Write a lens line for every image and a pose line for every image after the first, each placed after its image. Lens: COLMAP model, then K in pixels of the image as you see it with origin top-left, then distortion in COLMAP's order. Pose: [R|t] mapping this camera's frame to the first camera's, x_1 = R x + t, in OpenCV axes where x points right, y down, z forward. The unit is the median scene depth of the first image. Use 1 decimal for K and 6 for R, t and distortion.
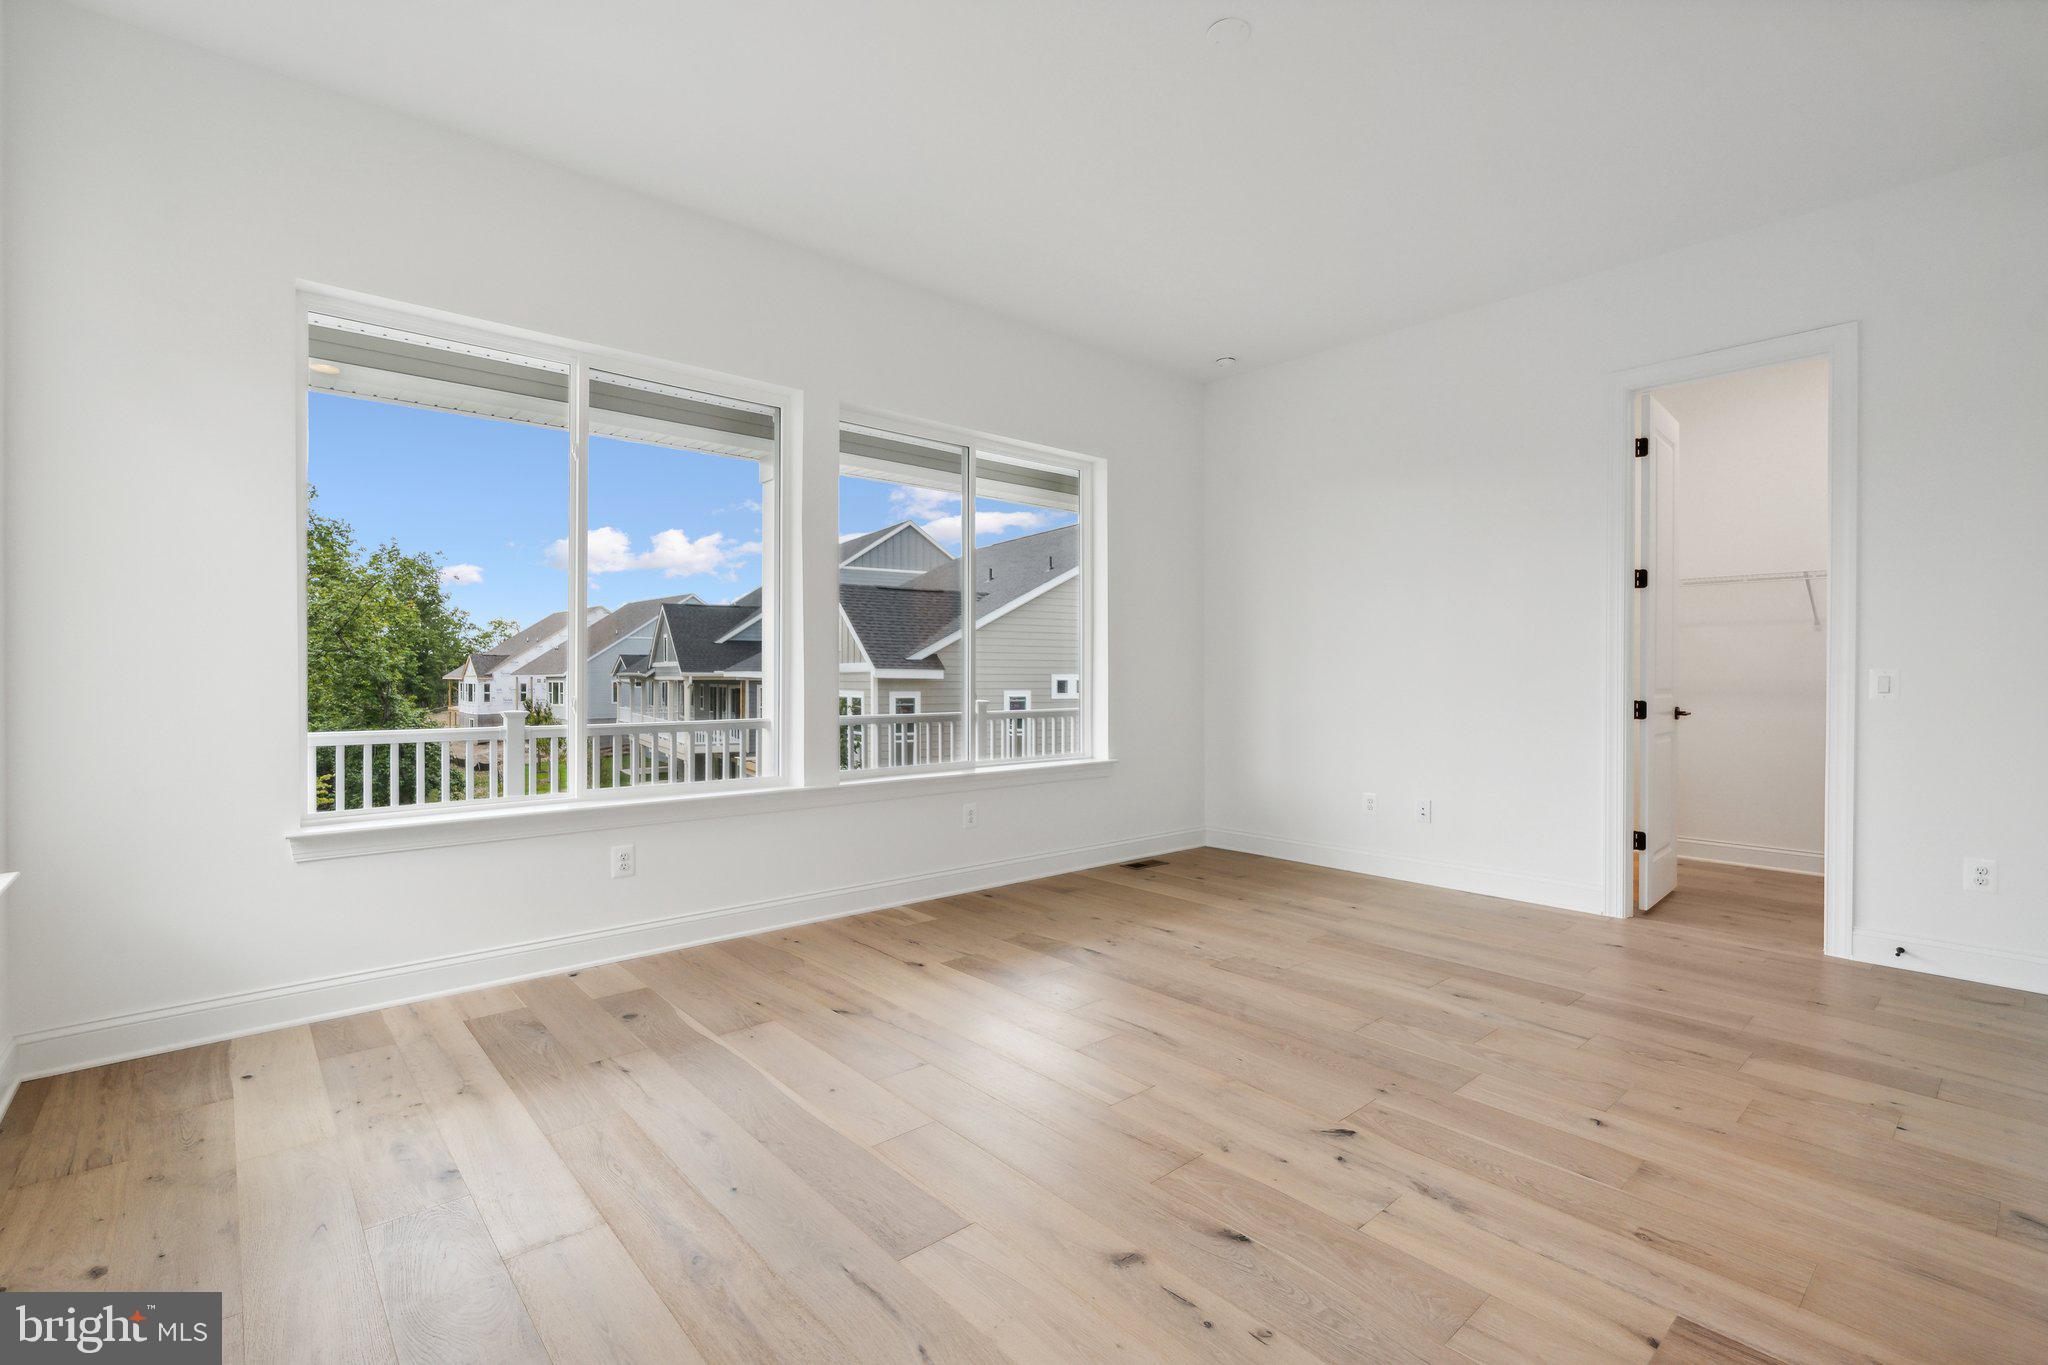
lens RADIAL K [[918.2, 0, 1019.7], [0, 918.2, 675.9], [0, 0, 1]] dist [-0.002632, -0.001025]
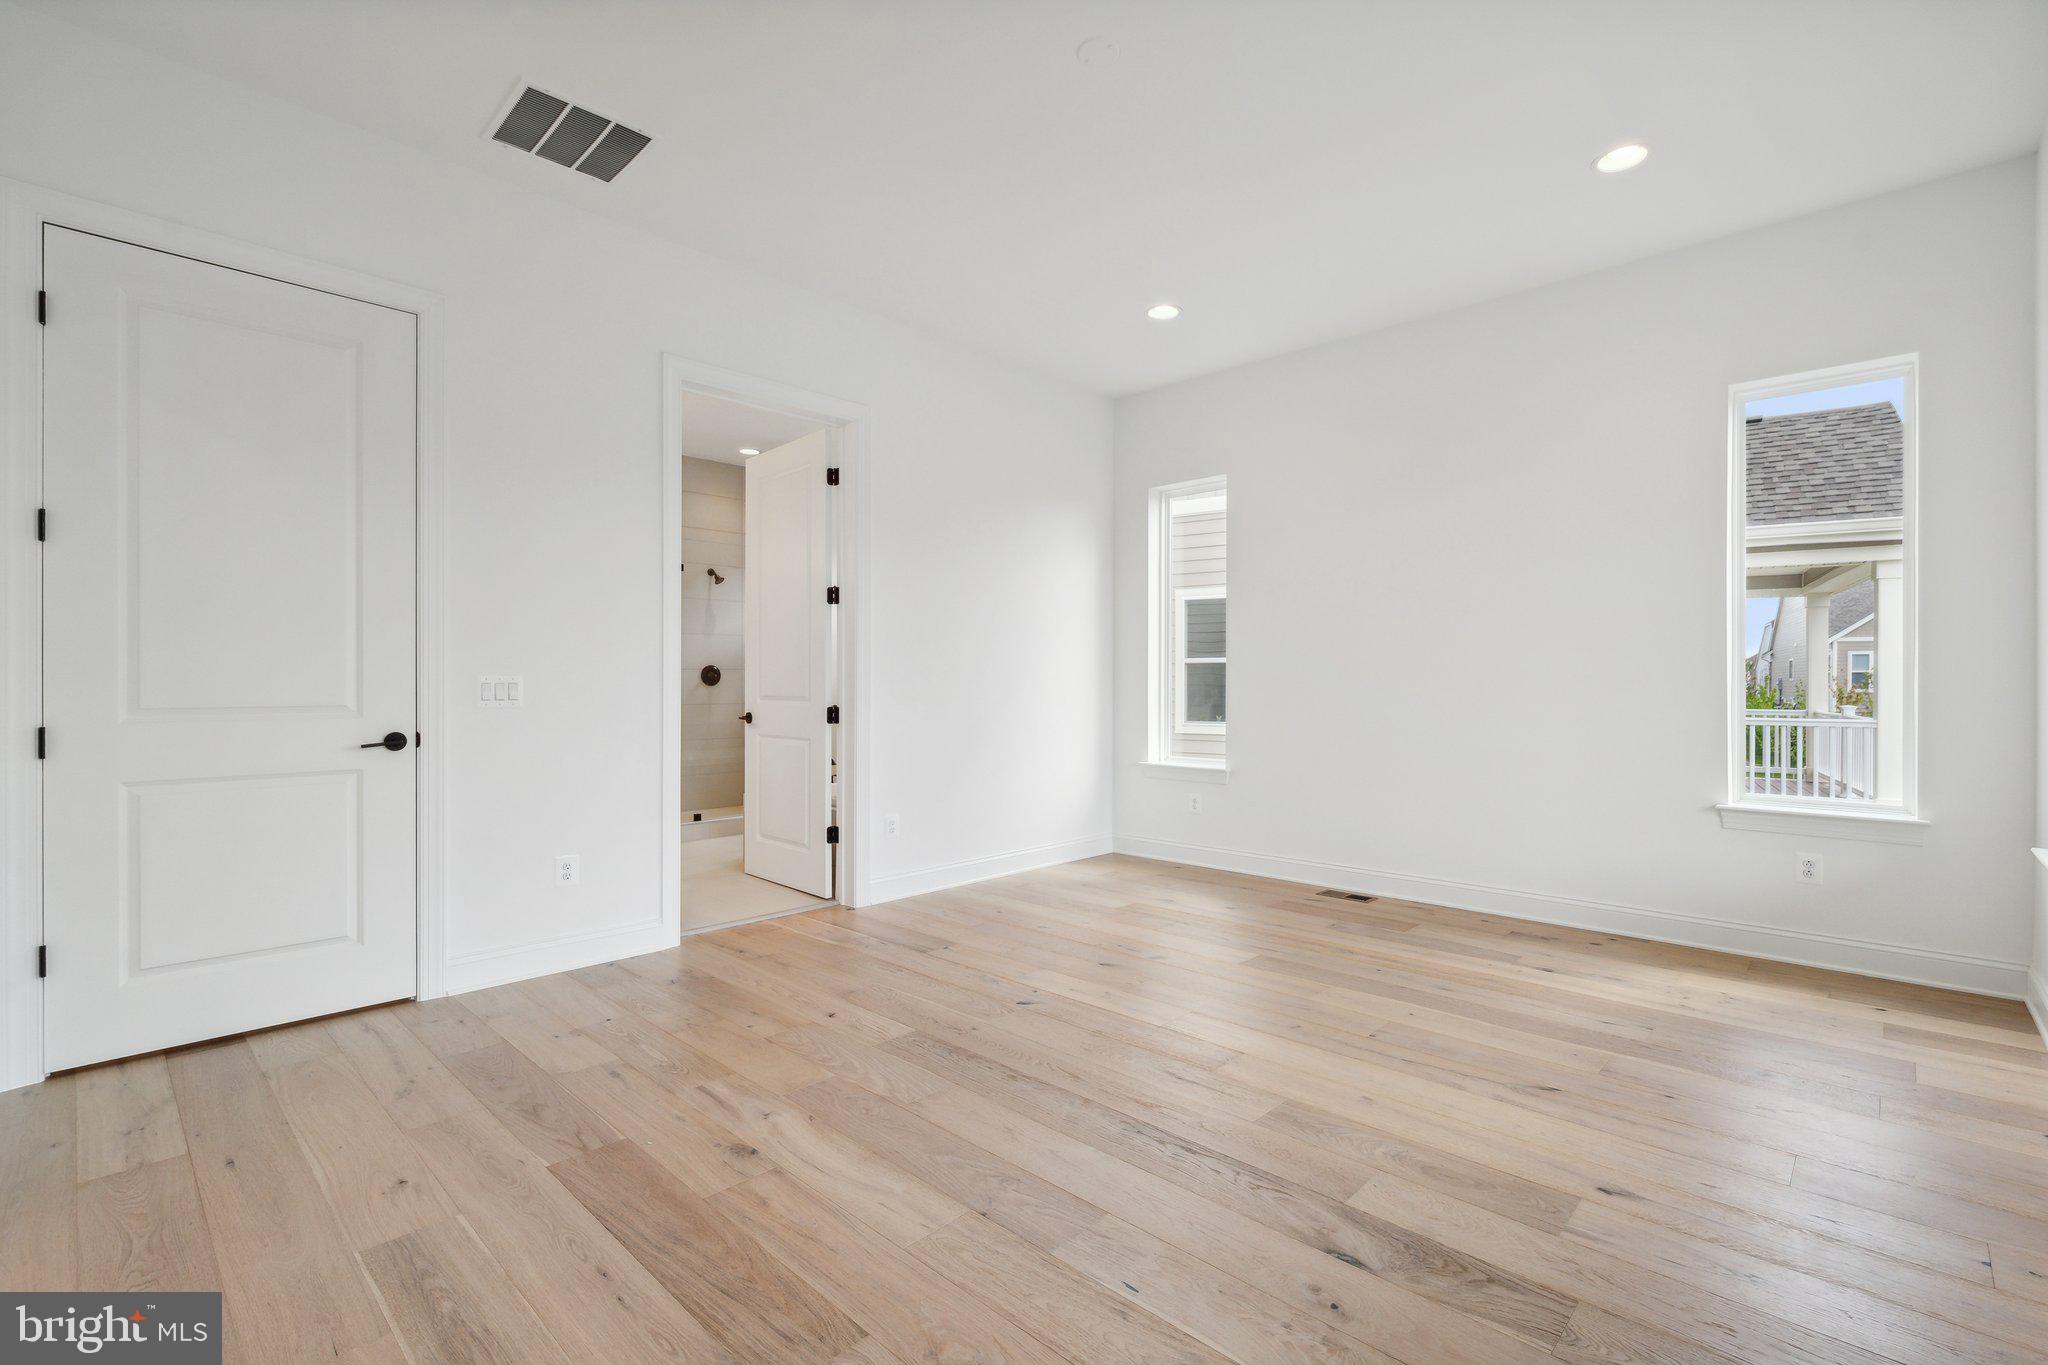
lens RADIAL K [[918.2, 0, 1035.1], [0, 918.2, 677.3], [0, 0, 1]] dist [-0.002632, -0.001025]
pose [[-0.994836, -0.003084, -0.101453, 0.362824], [-0.003123, 0.999995, 0.000231, -0.006119], [0.101452, 0.000547, -0.994840, 1.822325]]
